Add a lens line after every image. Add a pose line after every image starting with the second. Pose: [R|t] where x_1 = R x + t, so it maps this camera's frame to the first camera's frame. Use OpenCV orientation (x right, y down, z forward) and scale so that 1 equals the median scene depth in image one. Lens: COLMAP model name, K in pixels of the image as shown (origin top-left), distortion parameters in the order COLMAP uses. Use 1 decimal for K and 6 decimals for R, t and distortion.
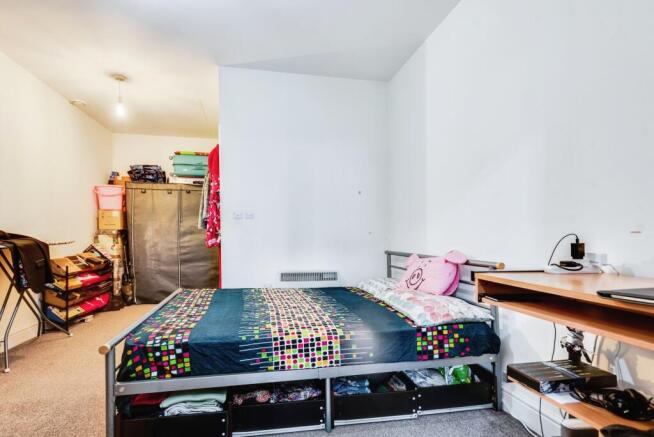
lens RADIAL K [[316.7, 0, 317.6], [0, 316.7, 238.4], [0, 0, 1]] dist [0.010426, -0.002435]
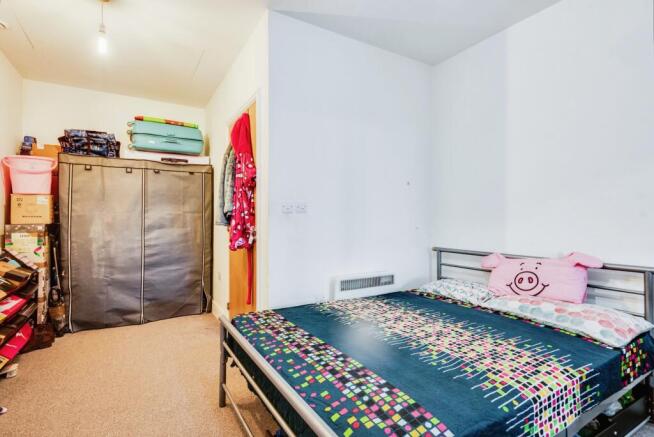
lens RADIAL K [[316.7, 0, 325.1], [0, 316.7, 215.9], [0, 0, 1]] dist [0.010426, -0.002435]
pose [[0.943749, 0.000066, 0.330662, -0.296617], [0.005608, 0.999853, -0.016207, -0.030236], [-0.330615, 0.017150, 0.943610, 0.177390]]
